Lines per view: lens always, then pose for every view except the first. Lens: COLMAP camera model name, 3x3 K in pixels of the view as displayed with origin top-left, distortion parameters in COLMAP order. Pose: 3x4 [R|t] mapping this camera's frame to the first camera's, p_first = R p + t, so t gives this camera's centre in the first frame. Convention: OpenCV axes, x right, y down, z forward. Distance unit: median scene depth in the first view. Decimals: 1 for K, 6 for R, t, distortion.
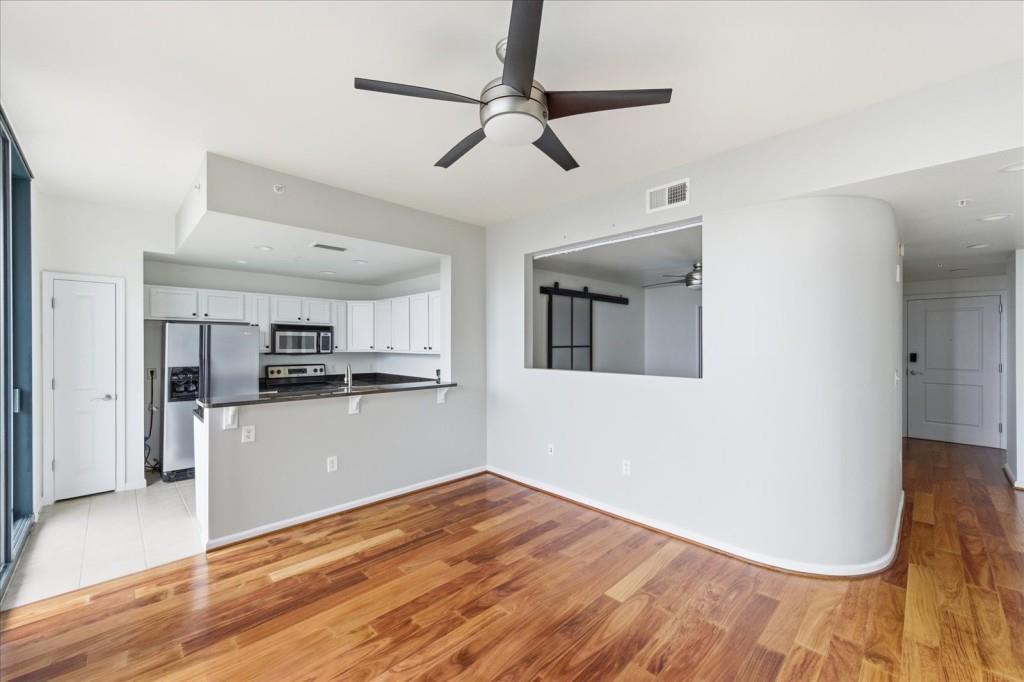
lens RADIAL K [[402.0, 0, 514.4], [0, 402.0, 341.5], [0, 0, 1]] dist [0.003446, -0.000184]
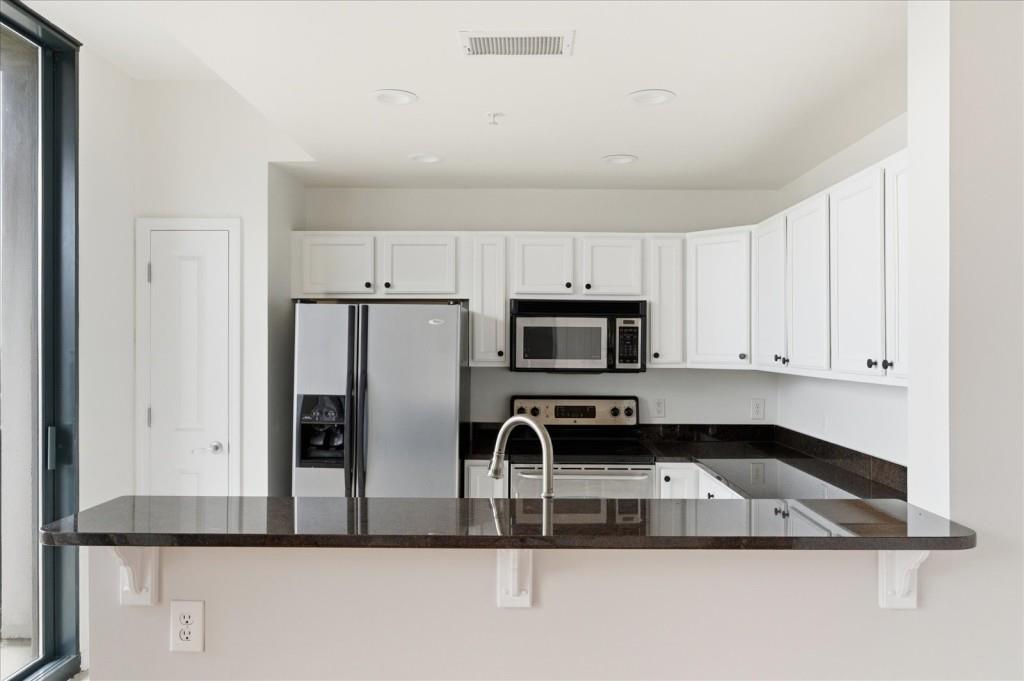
lens RADIAL K [[760.5, 0, 513.1], [0, 760.5, 347.3], [0, 0, 1]] dist [-0.018546, -0.008211]
pose [[0.706862, 0.002595, -0.707347, -0.033233], [0.003308, 0.999970, 0.006975, 0.001266], [0.707344, -0.007271, 0.706832, 0.534260]]
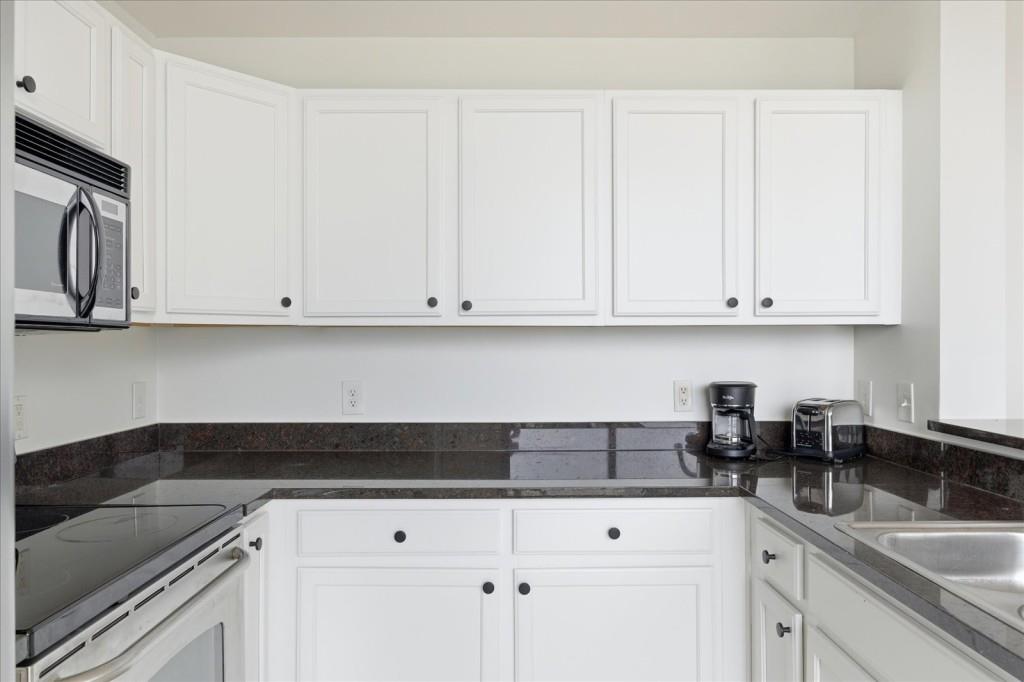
lens RADIAL K [[690.9, 0, 513.4], [0, 690.9, 341.6], [0, 0, 1]] dist [-0.006787, 0.006555]
pose [[0.690877, -0.004160, 0.722961, -0.752818], [-0.000371, 0.999981, 0.006108, 0.046250], [-0.722972, -0.004488, 0.690862, 0.930085]]
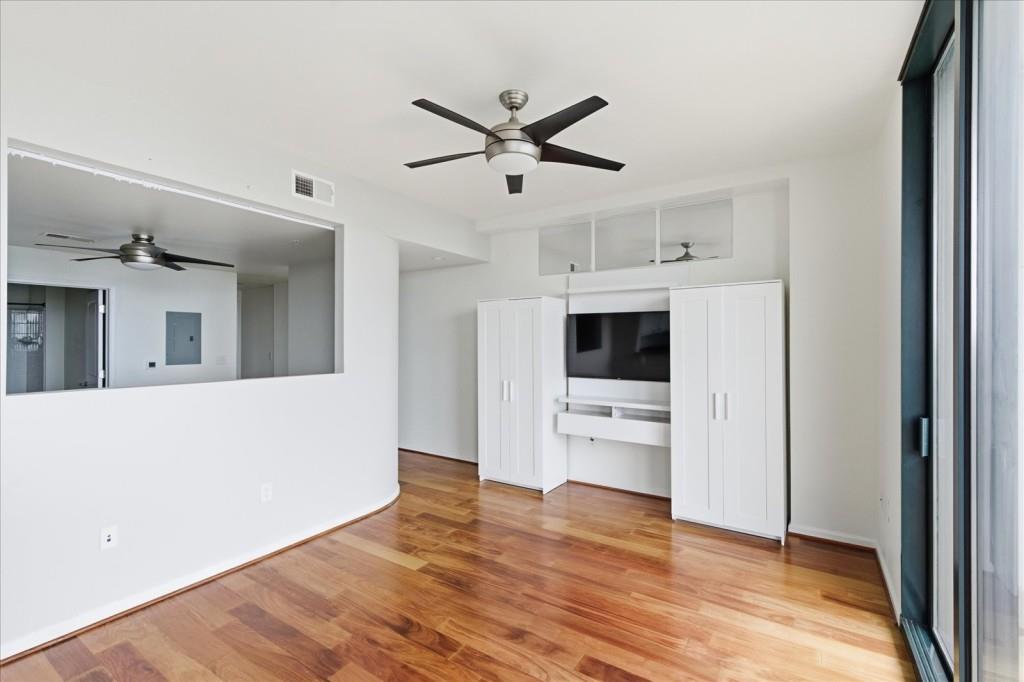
lens RADIAL K [[453.5, 0, 508.1], [0, 453.5, 342.0], [0, 0, 1]] dist [0.018197, 0.000782]
pose [[-0.205761, -0.001062, 0.978602, -0.577886], [-0.006659, 0.999978, -0.000315, 0.002841], [-0.978580, -0.006581, -0.205763, 0.562519]]
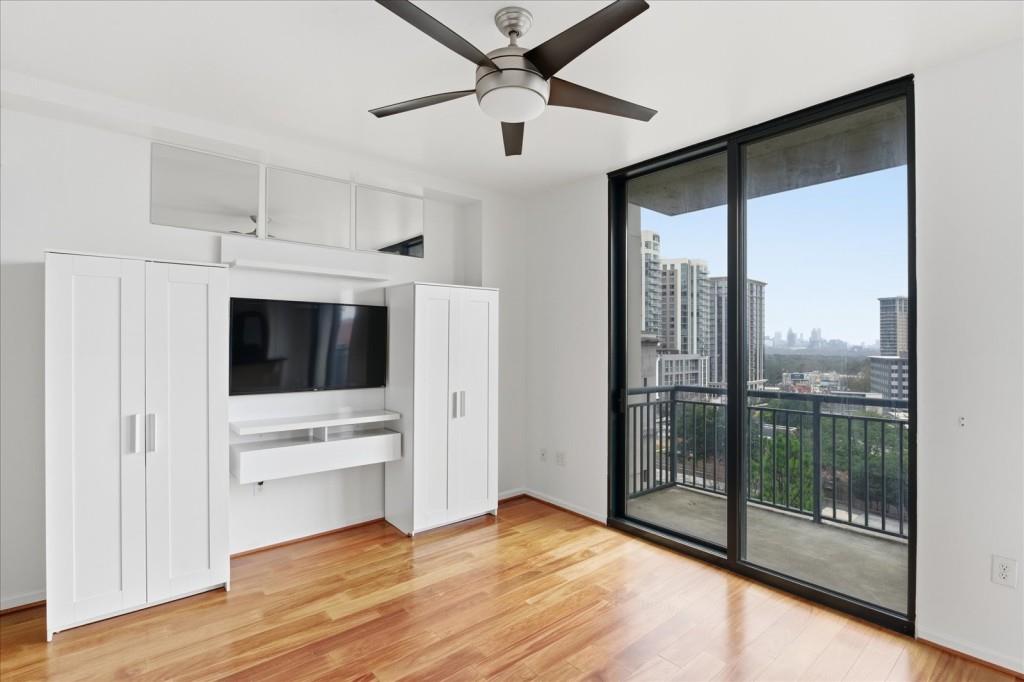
lens RADIAL K [[499.9, 0, 511.2], [0, 499.9, 338.0], [0, 0, 1]] dist [-0.001874, -0.001151]
pose [[-0.997175, -0.001071, 0.075102, -0.035416], [-0.002352, 0.999853, -0.016973, 0.009086], [-0.075073, -0.017102, -0.997031, 0.925358]]
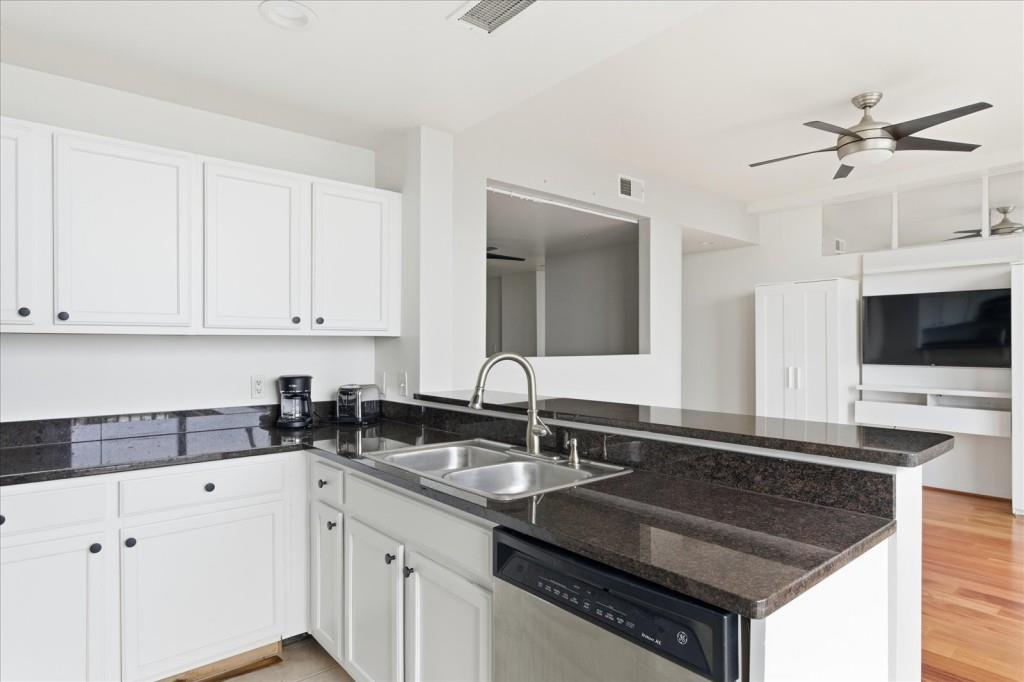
lens RADIAL K [[568.9, 0, 512.7], [0, 568.9, 345.2], [0, 0, 1]] dist [0.002546, 0.004864]
pose [[0.075442, -0.002527, 0.997147, -0.867824], [-0.005092, 0.999983, 0.002920, 0.044432], [-0.997137, -0.005298, 0.075428, 0.886331]]
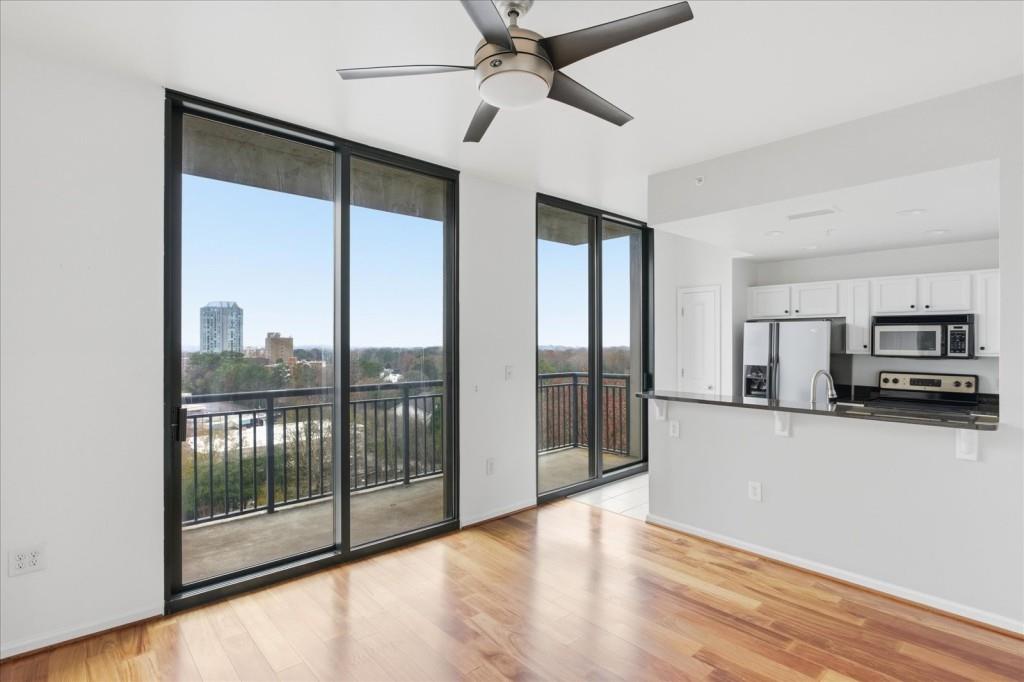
lens RADIAL K [[499.9, 0, 522.1], [0, 499.9, 341.1], [0, 0, 1]] dist [-0.001874, -0.001151]
pose [[-0.029563, -0.004465, -0.999553, 0.453202], [0.004711, 0.999978, -0.004607, 0.005142], [0.999552, -0.004845, -0.029541, 0.454387]]
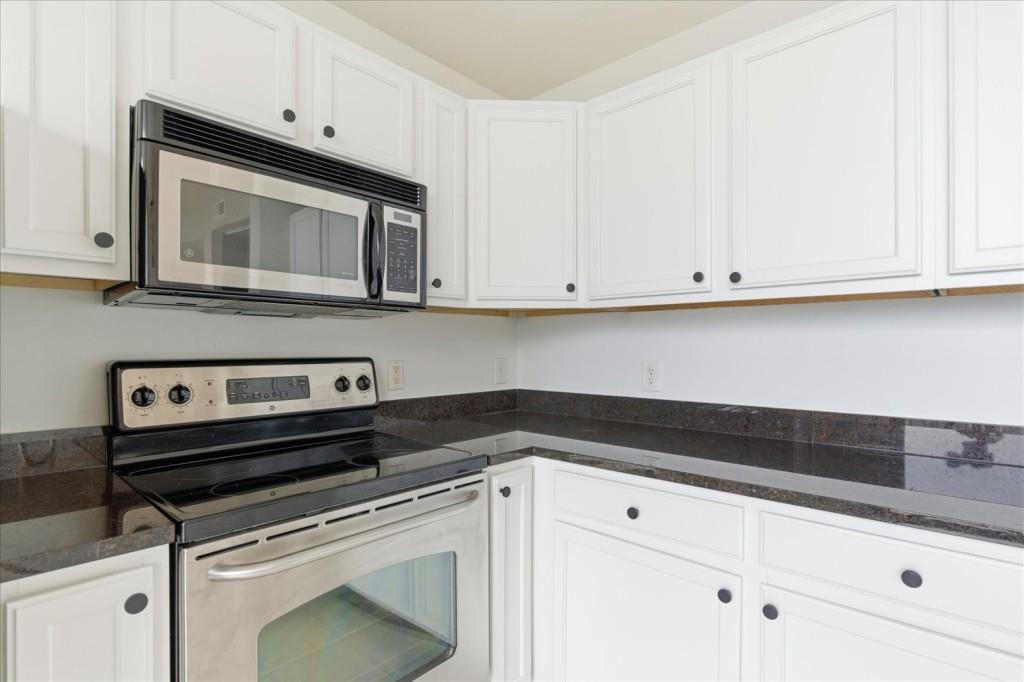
lens RADIAL K [[499.9, 0, 515.2], [0, 499.9, 344.9], [0, 0, 1]] dist [-0.001874, -0.001151]
pose [[0.997697, -0.003463, 0.067744, -0.576253], [0.003188, 0.999986, 0.004168, 0.067085], [-0.067757, -0.003942, 0.997694, 0.980814]]
